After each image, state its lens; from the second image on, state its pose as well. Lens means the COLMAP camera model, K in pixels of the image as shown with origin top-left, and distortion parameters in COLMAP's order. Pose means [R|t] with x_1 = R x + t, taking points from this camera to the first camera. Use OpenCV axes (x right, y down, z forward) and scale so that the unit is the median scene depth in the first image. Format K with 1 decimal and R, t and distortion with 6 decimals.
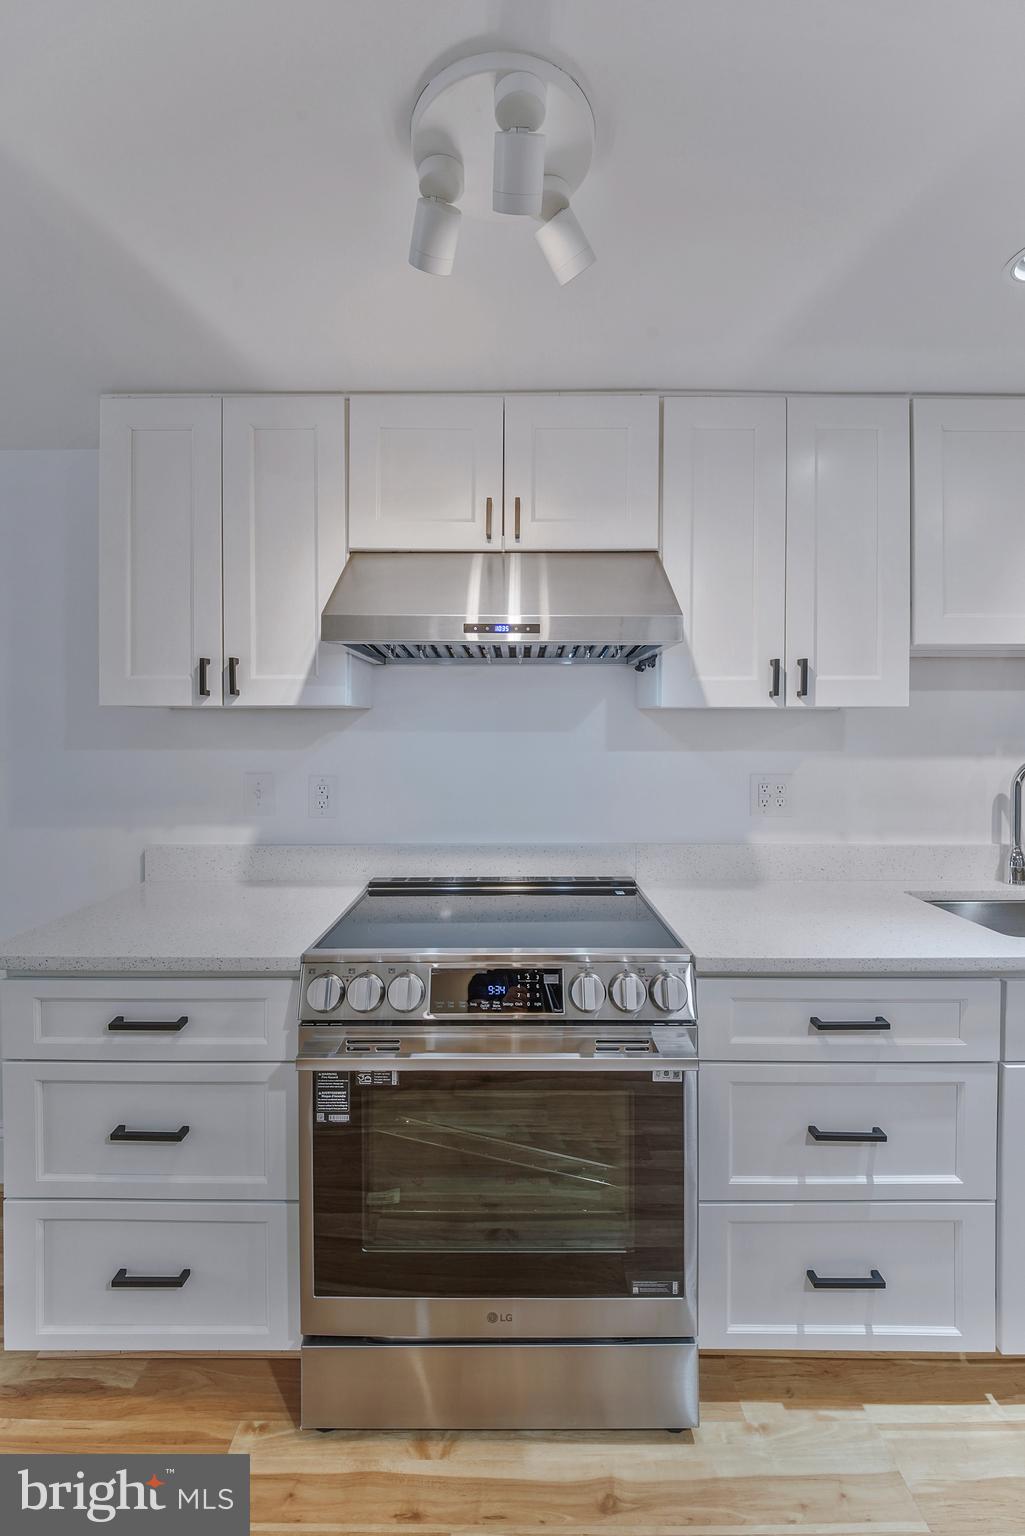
lens RADIAL K [[653.1, 0, 495.7], [0, 653.1, 726.6], [0, 0, 1]] dist [-0.004166, -0.003123]
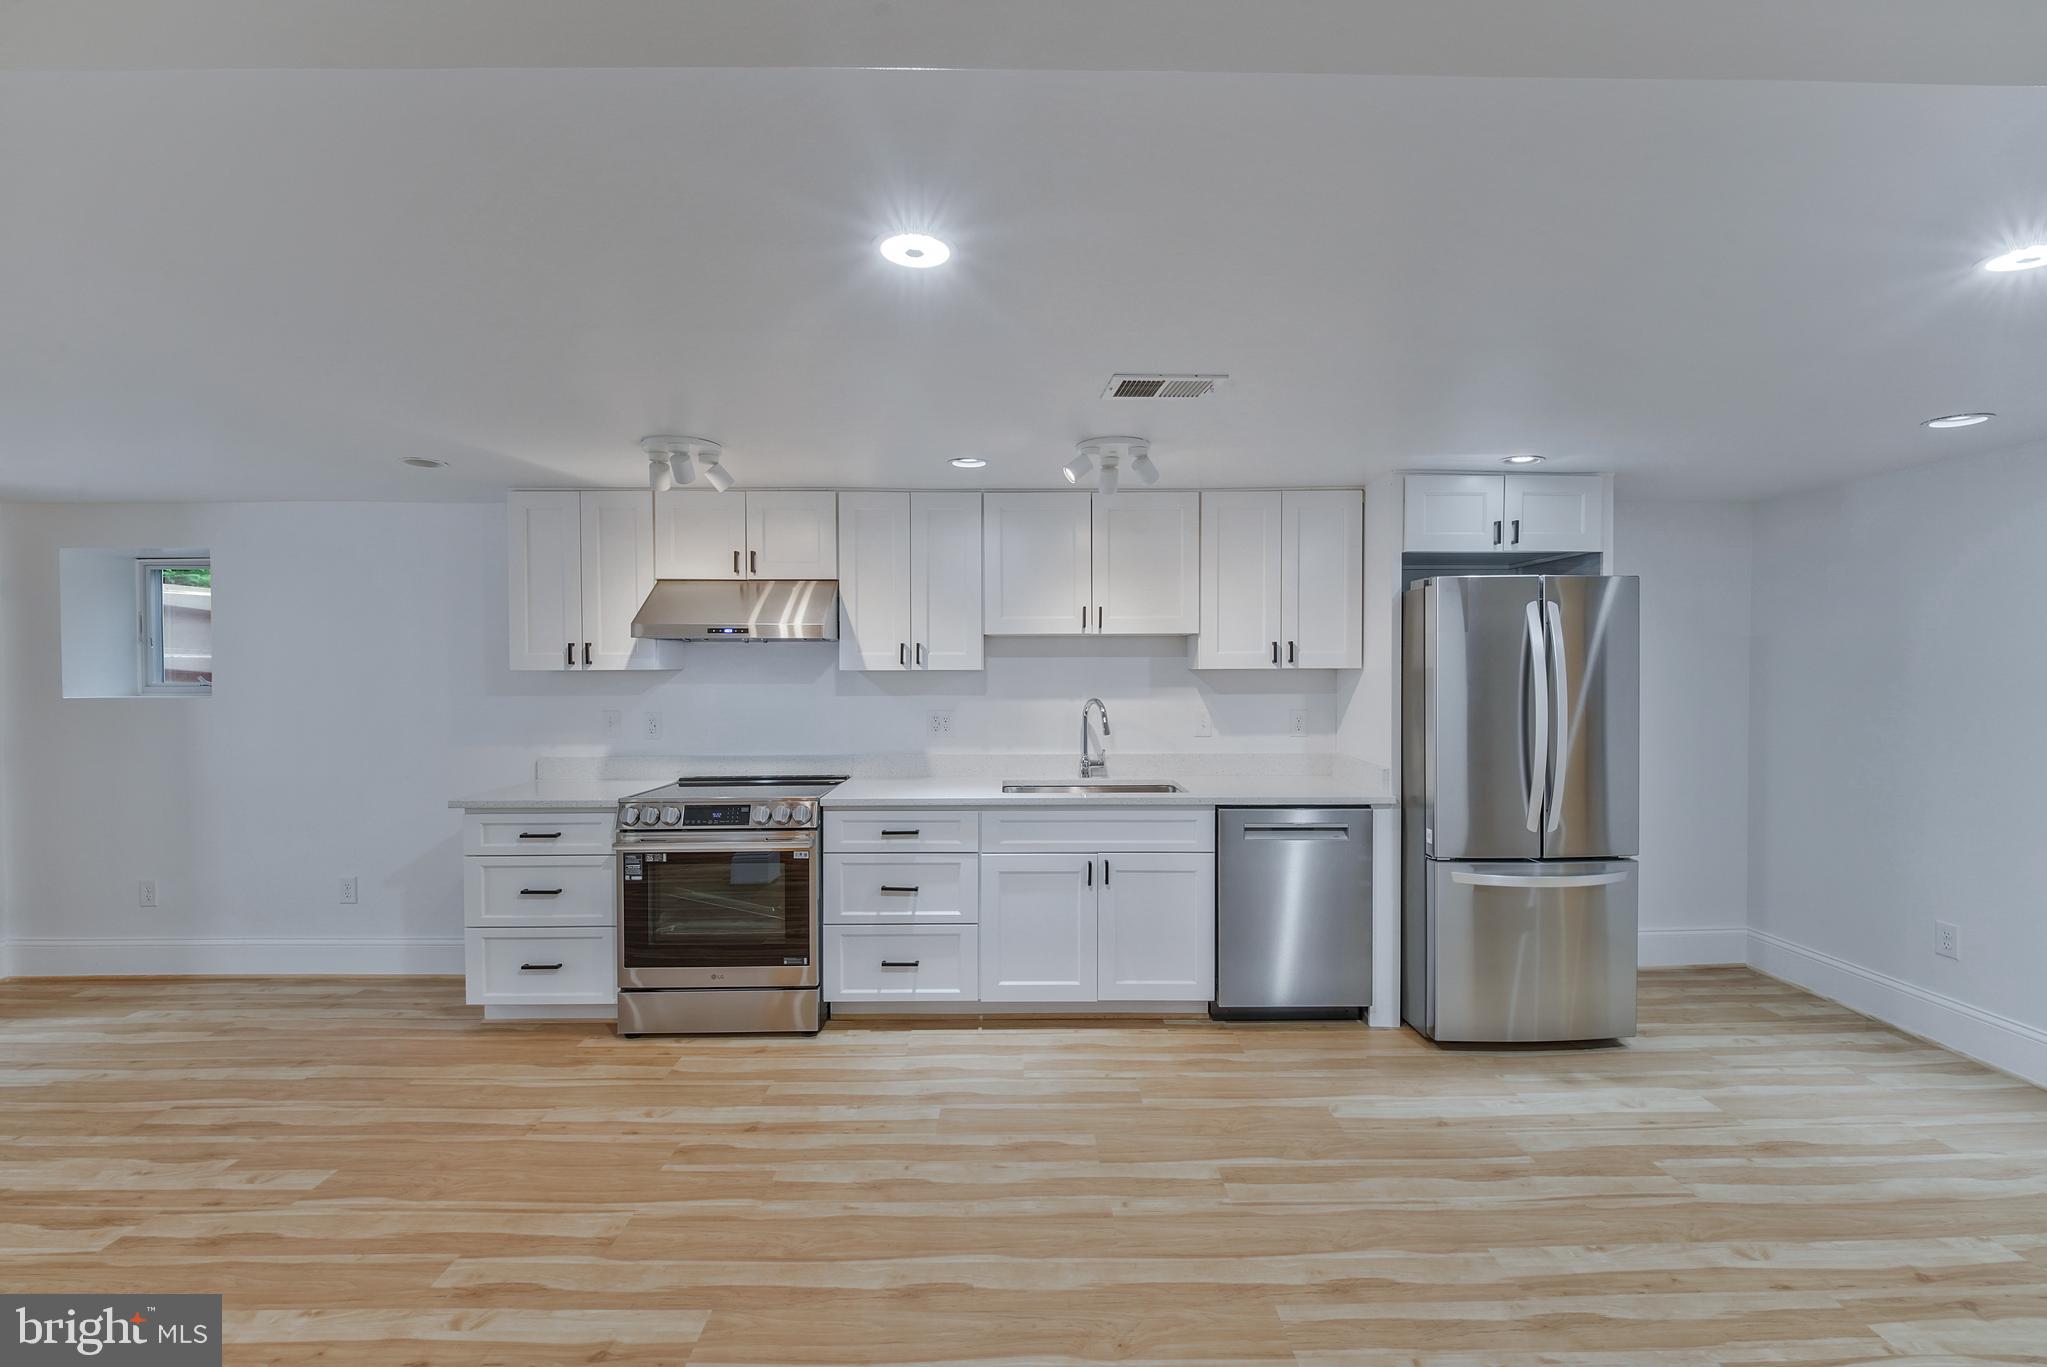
lens RADIAL K [[870.4, 0, 1013.5], [0, 870.4, 676.4], [0, 0, 1]] dist [-0.004166, -0.003123]
pose [[0.999925, -0.005198, 0.011107, 0.852892], [0.005113, 0.999957, 0.007734, -0.032134], [-0.011146, -0.007677, 0.999908, -1.607042]]
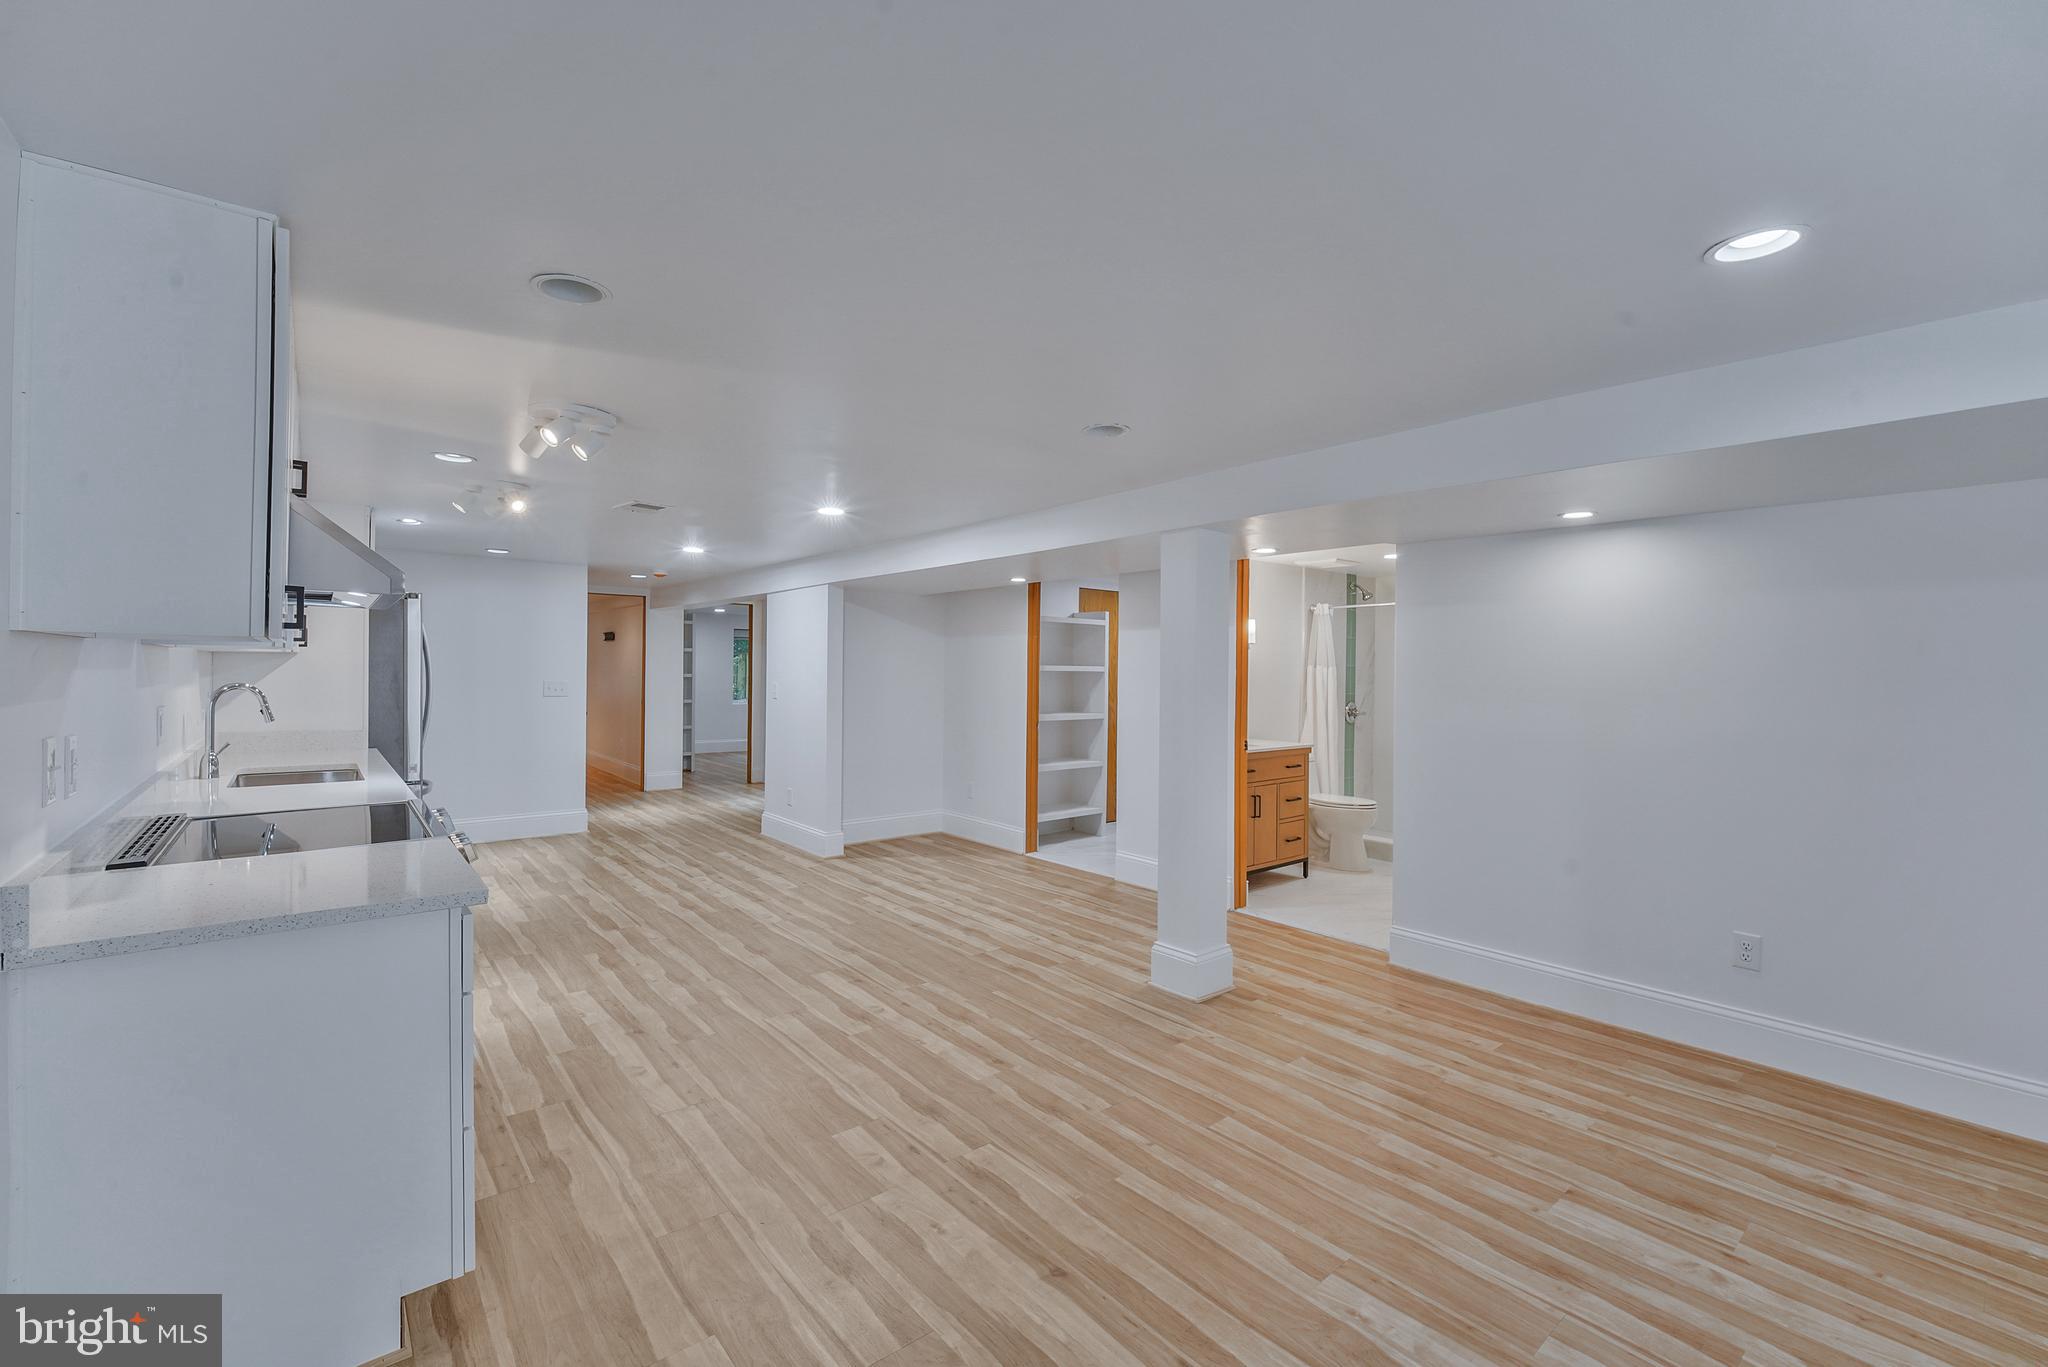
lens RADIAL K [[870.8, 0, 1033.9], [0, 870.8, 688.7], [0, 0, 1]] dist [-0.004166, -0.003123]
pose [[-0.649313, -0.027090, 0.760038, -2.378612], [-0.005628, 0.999509, 0.030818, -0.018686], [-0.760500, 0.015733, -0.649147, 1.203340]]
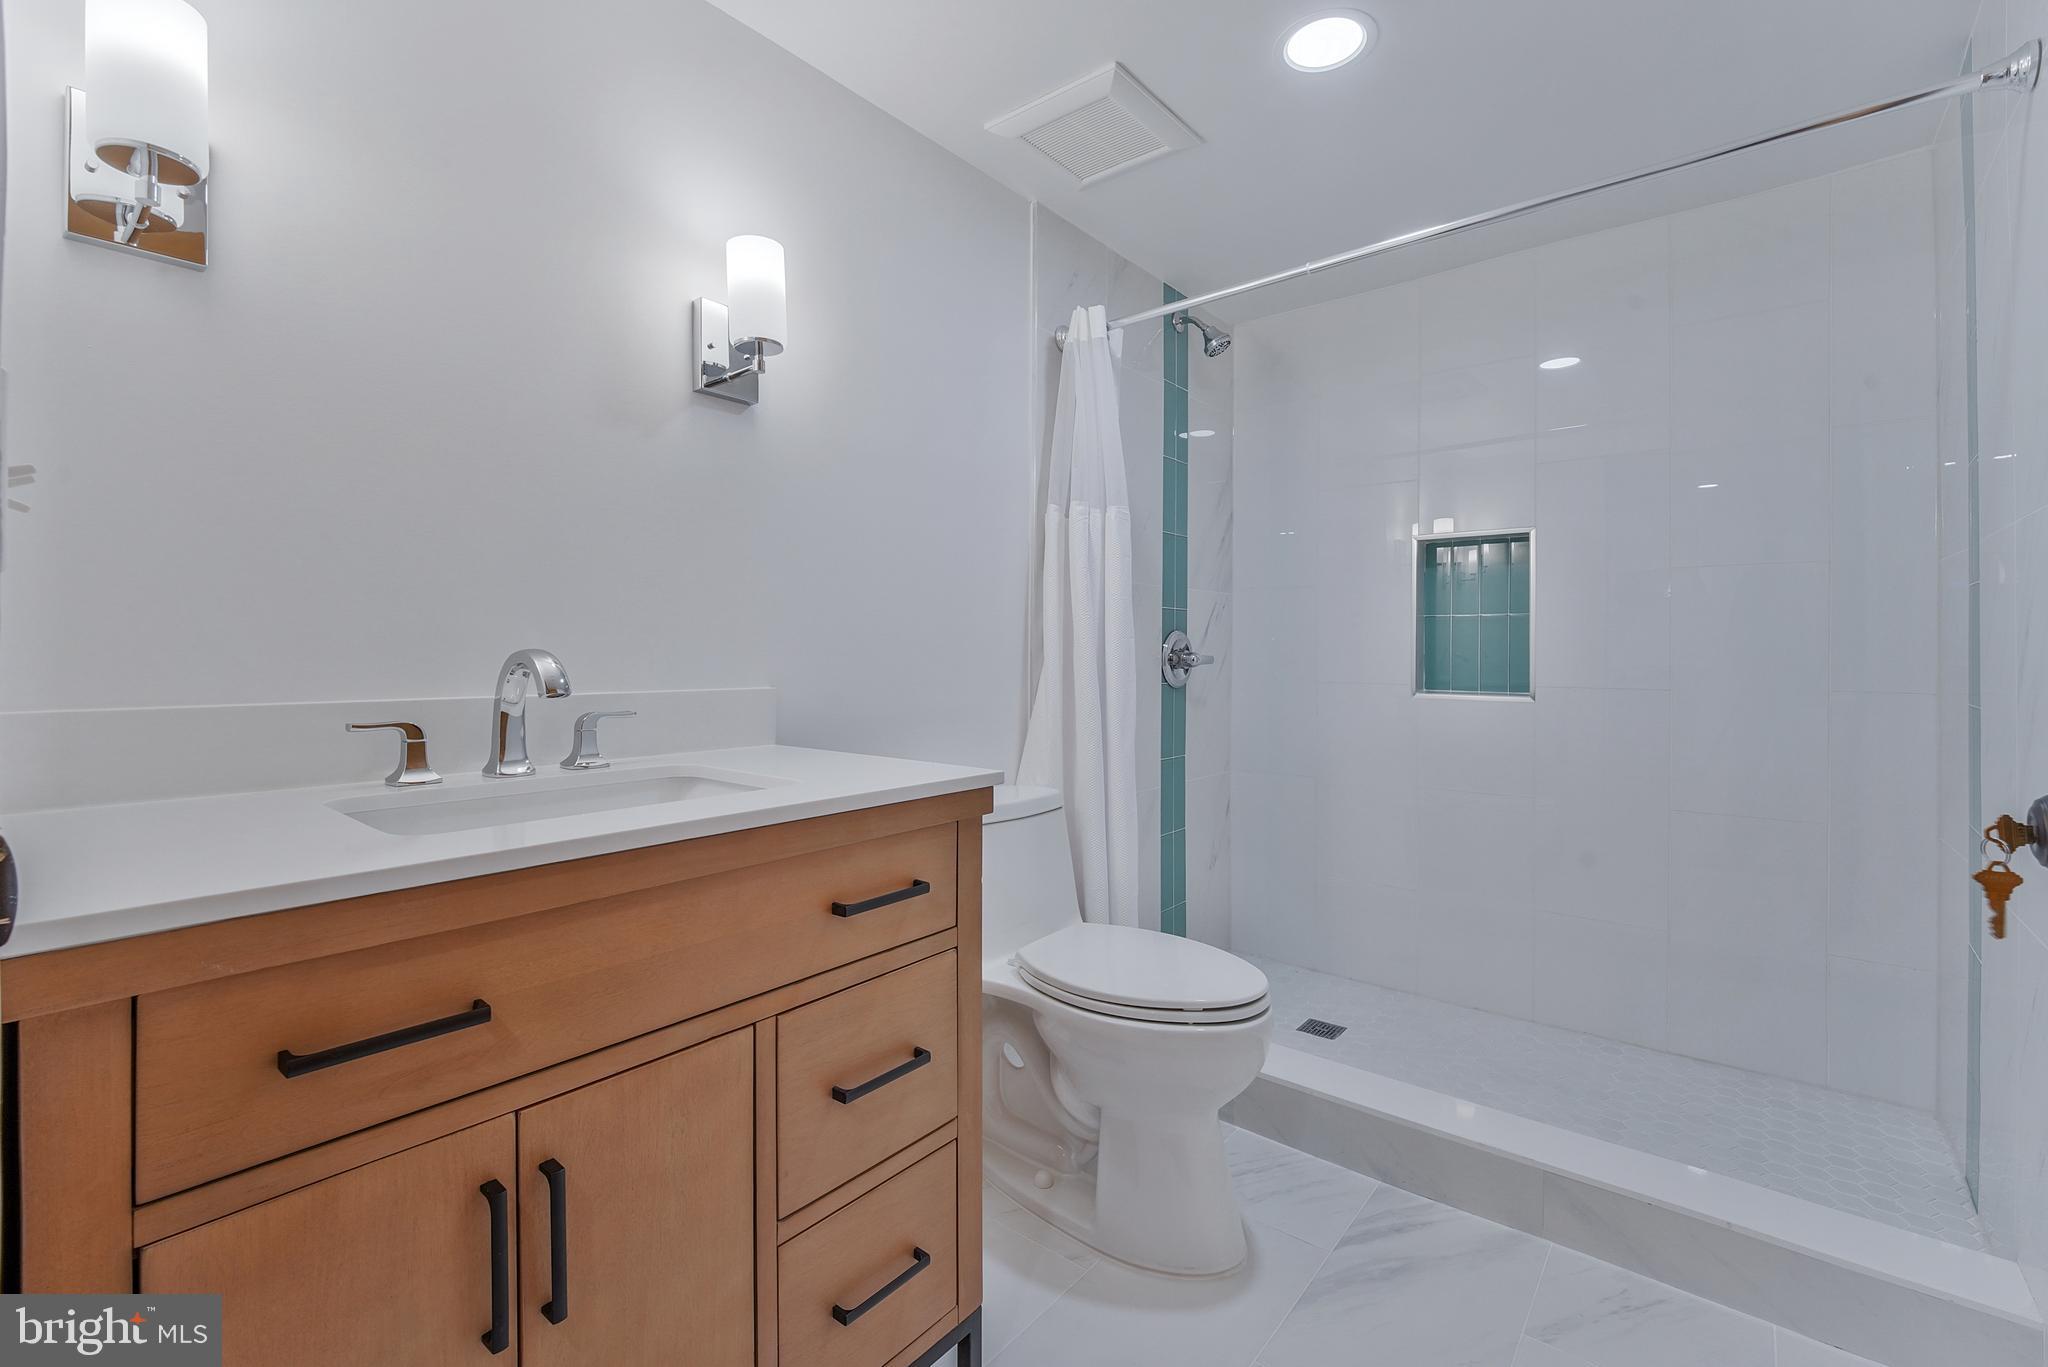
lens RADIAL K [[870.8, 0, 1062.3], [0, 870.8, 644.3], [0, 0, 1]] dist [-0.004166, -0.003123]
pose [[-0.793132, -0.003218, 0.609042, -0.558945], [-0.003305, 0.999994, 0.000978, 0.252041], [-0.609041, -0.001237, -0.793138, -2.058205]]
